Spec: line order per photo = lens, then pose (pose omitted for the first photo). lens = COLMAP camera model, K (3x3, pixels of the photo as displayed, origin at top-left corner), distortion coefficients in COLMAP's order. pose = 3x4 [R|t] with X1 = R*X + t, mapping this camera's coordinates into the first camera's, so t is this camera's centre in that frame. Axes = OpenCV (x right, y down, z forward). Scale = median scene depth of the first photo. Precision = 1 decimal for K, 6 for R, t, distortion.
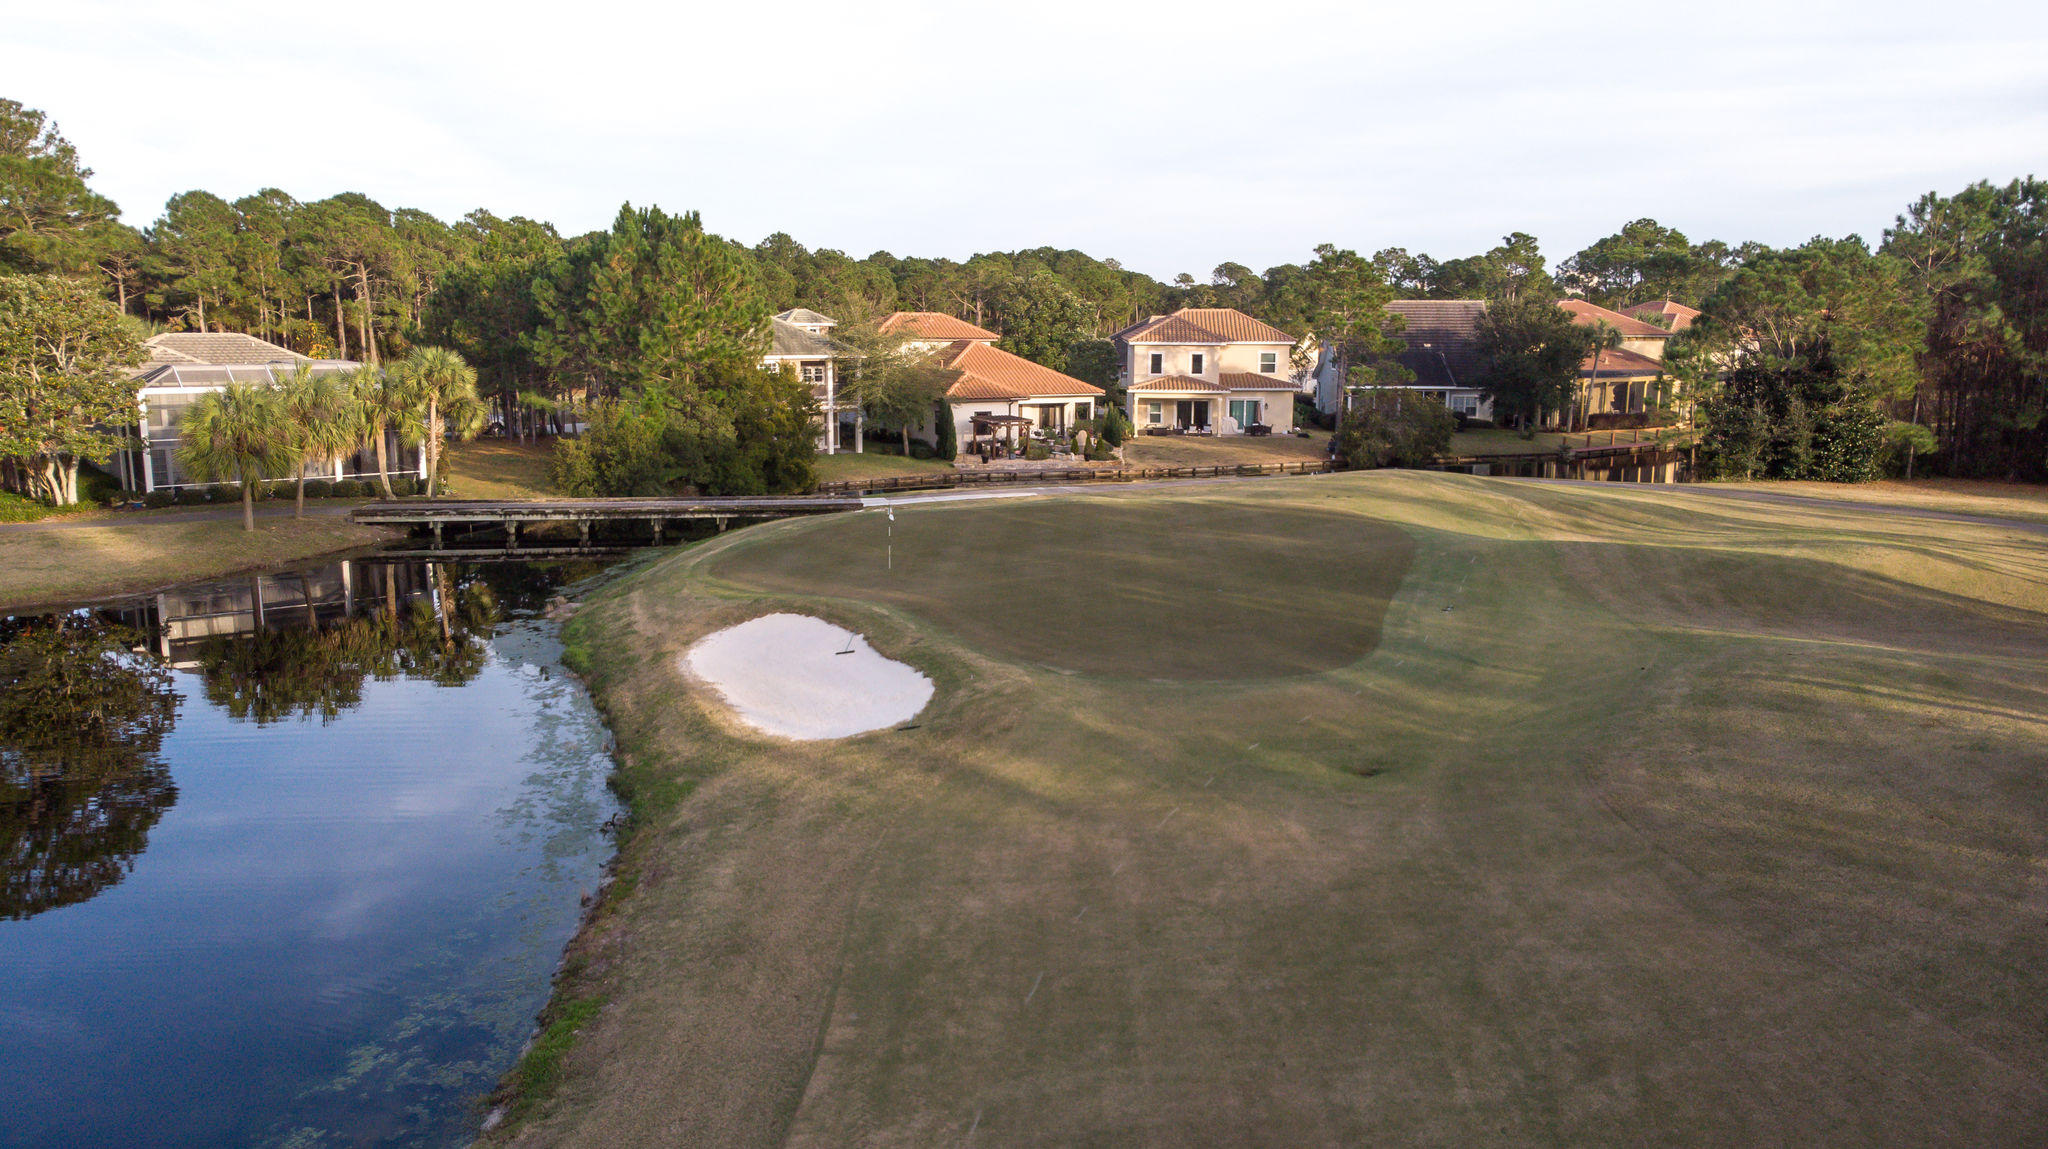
lens RADIAL K [[1508.0, 0, 1028.0], [0, 1508.0, 565.3], [0, 0, 1]] dist [0.024007, 0.006916]
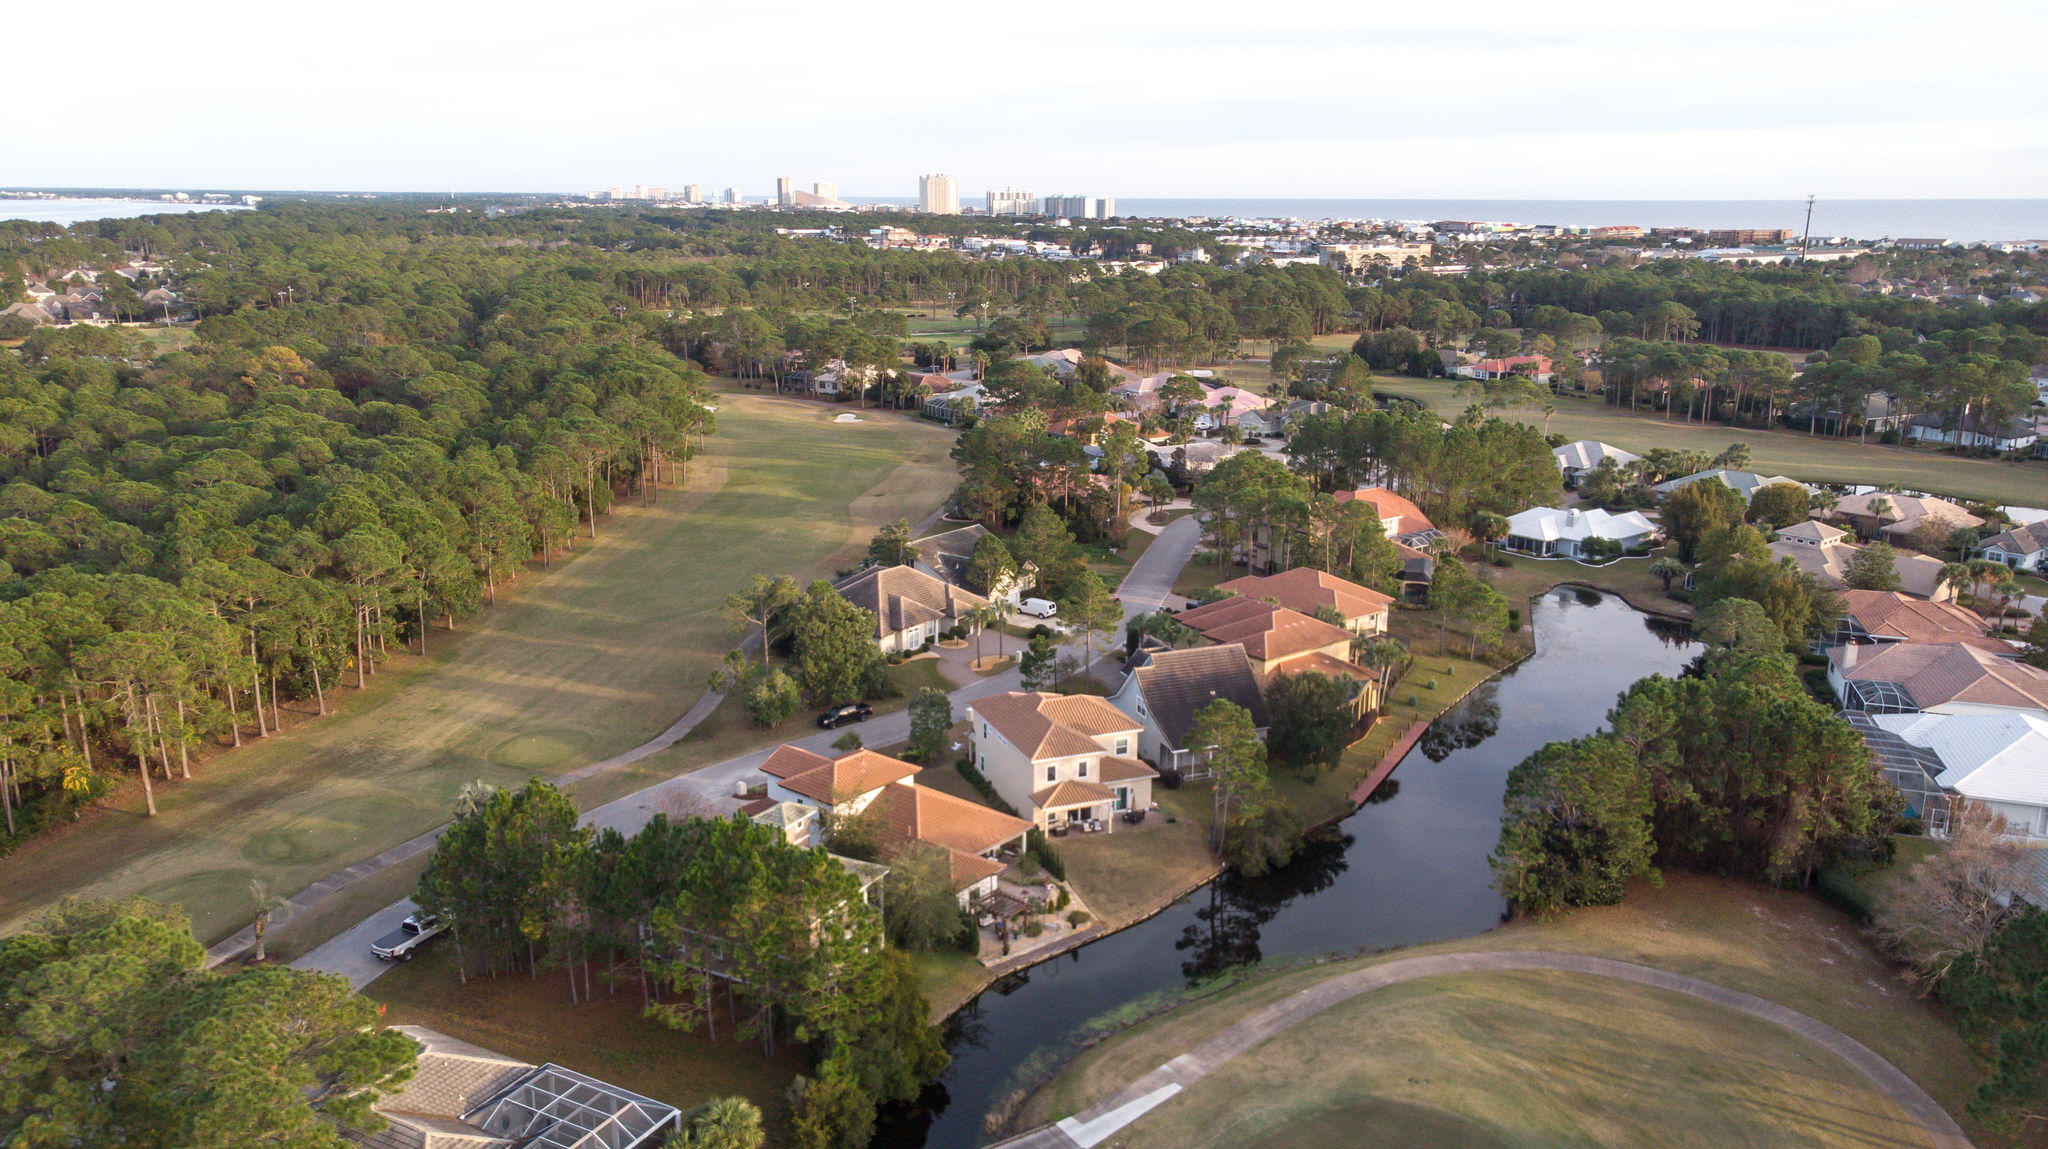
lens RADIAL K [[1508.0, 0, 1028.0], [0, 1508.0, 565.3], [0, 0, 1]] dist [0.024007, 0.006916]
pose [[0.916622, -0.096757, 0.387870, -0.434291], [0.067826, 0.993841, 0.087634, -0.464632], [-0.393960, -0.054020, 0.917539, -0.084066]]
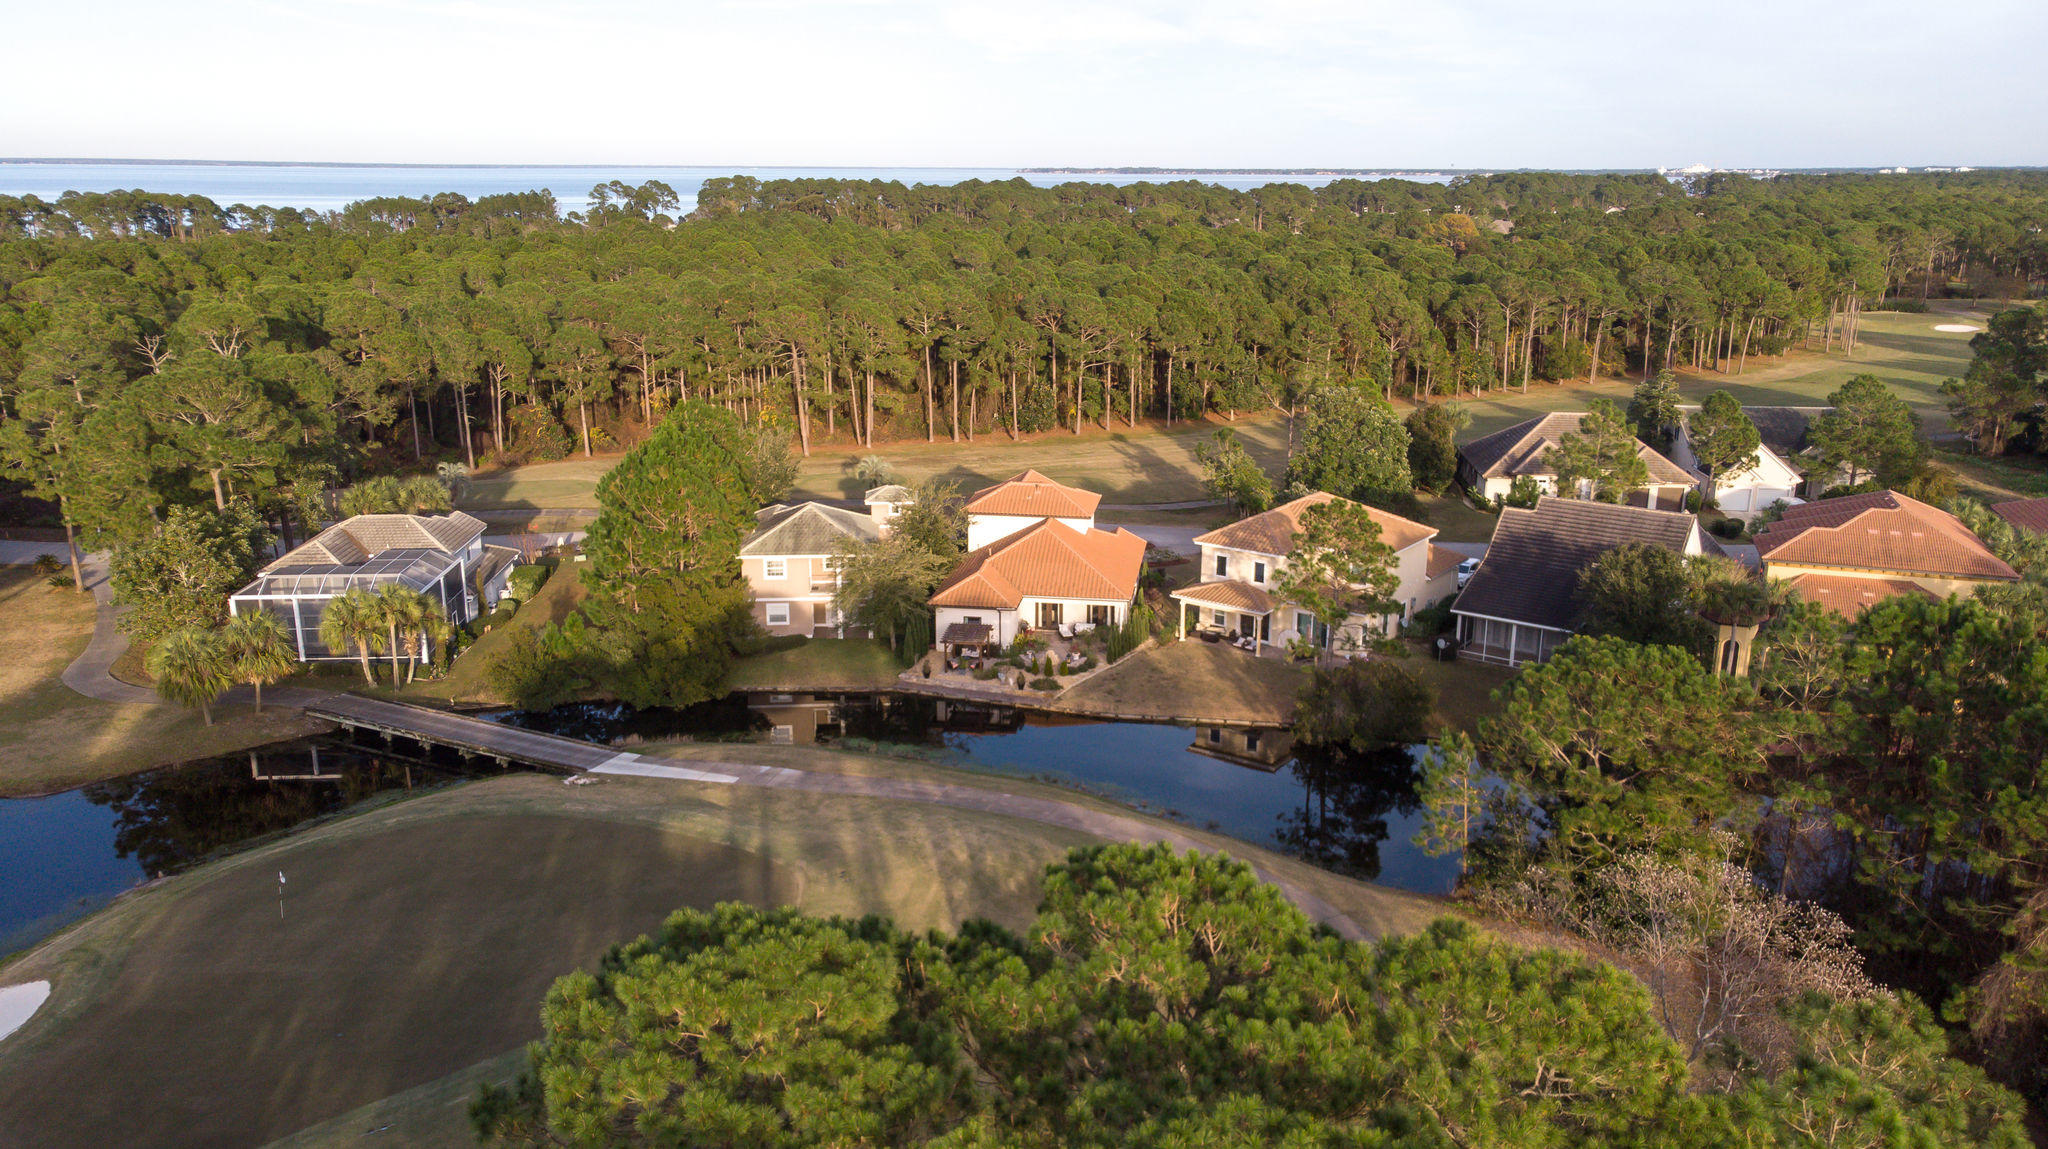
lens RADIAL K [[1512.2, 0, 1024.0], [0, 1512.2, 574.5], [0, 0, 1]] dist [-0.008847, 0.091806]
pose [[0.826622, 0.144855, -0.543795, 0.584094], [-0.094299, 0.988295, 0.119916, -0.267994], [0.554801, -0.047846, 0.830606, 0.149652]]
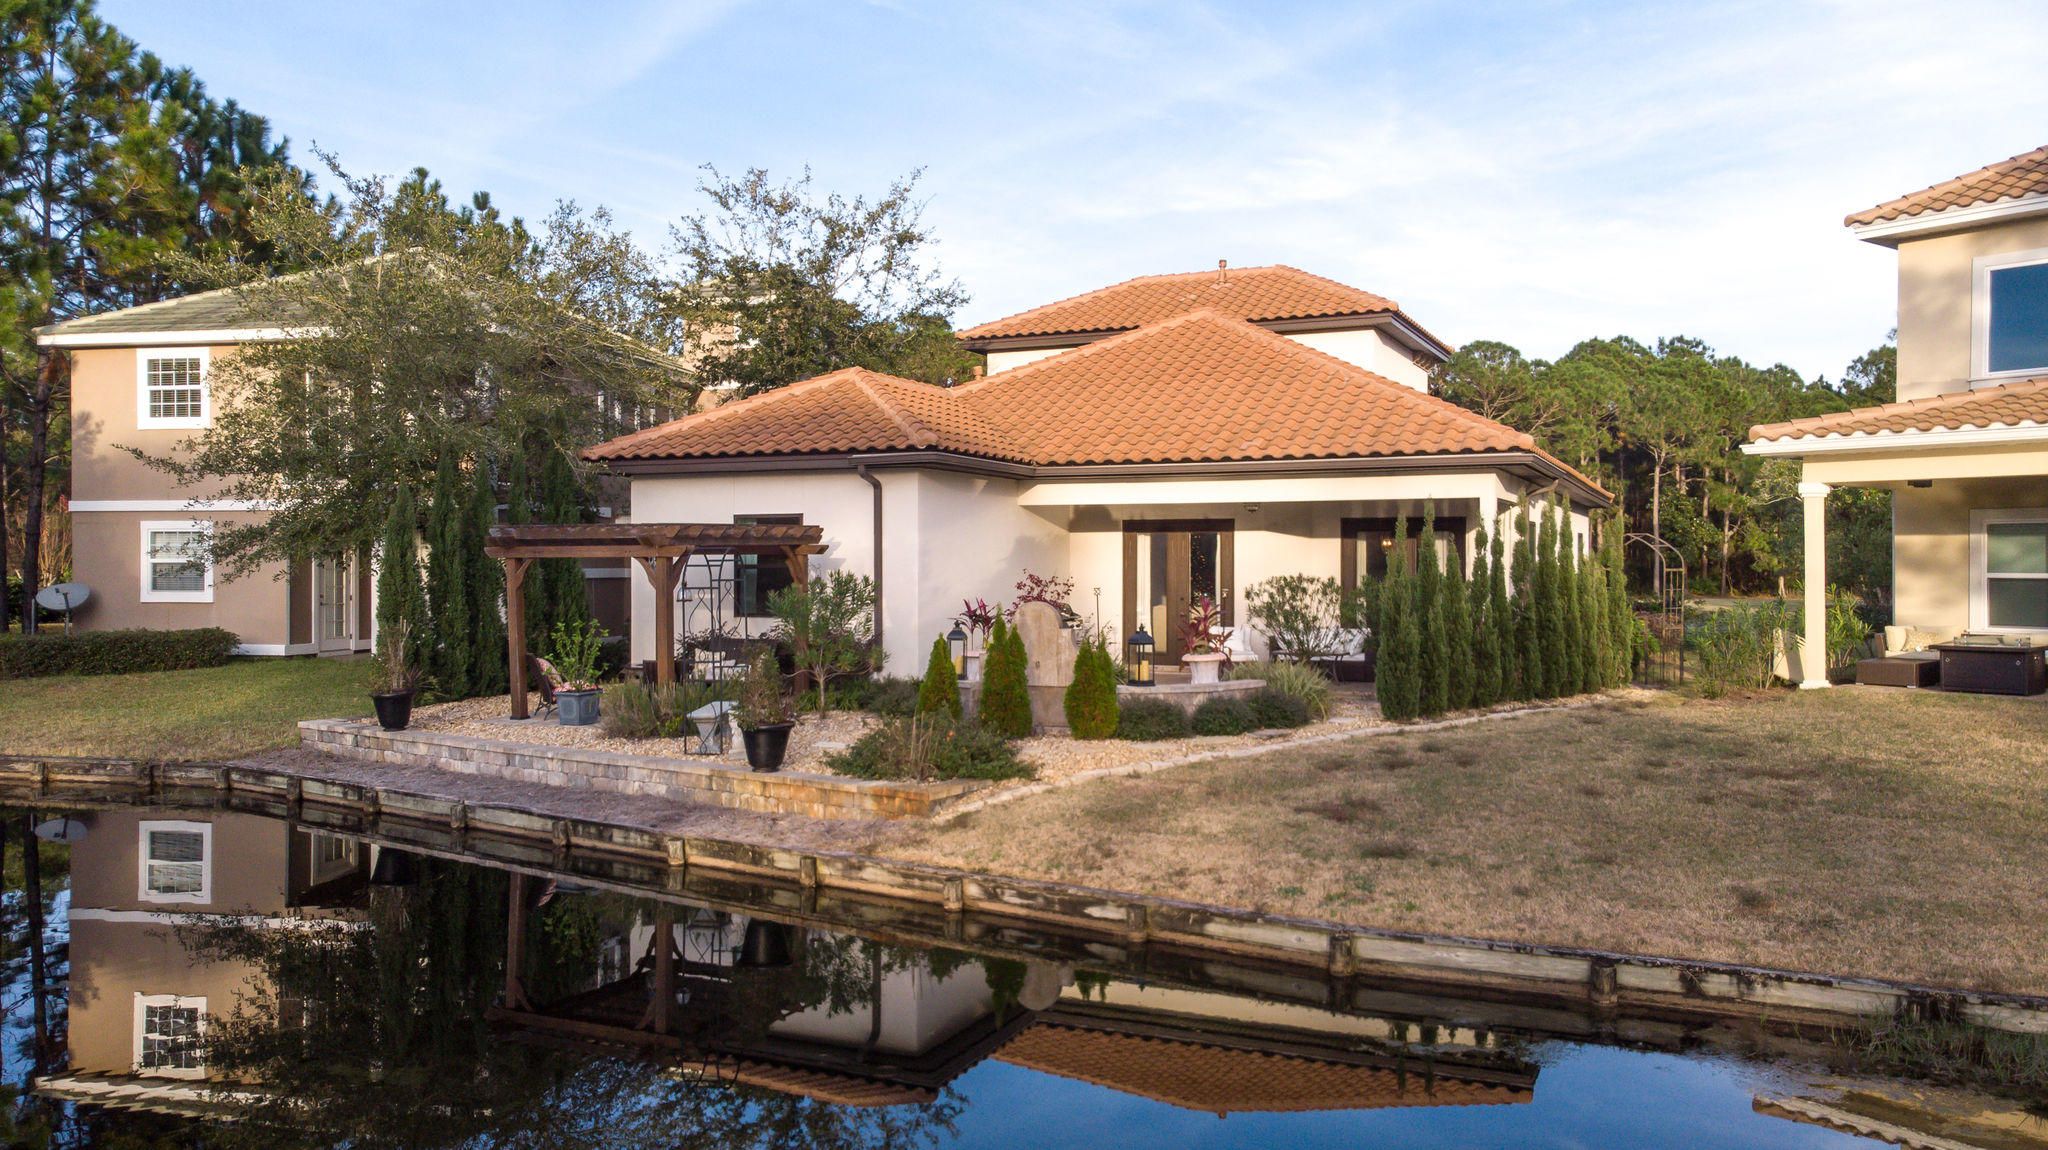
lens RADIAL K [[1508.0, 0, 1028.0], [0, 1508.0, 565.8], [0, 0, 1]] dist [0.024007, 0.006916]
pose [[0.627286, -0.007538, -0.778753, 0.180670], [-0.126339, 0.985723, -0.111308, -0.075925], [0.768473, 0.168208, 0.617377, 0.911903]]
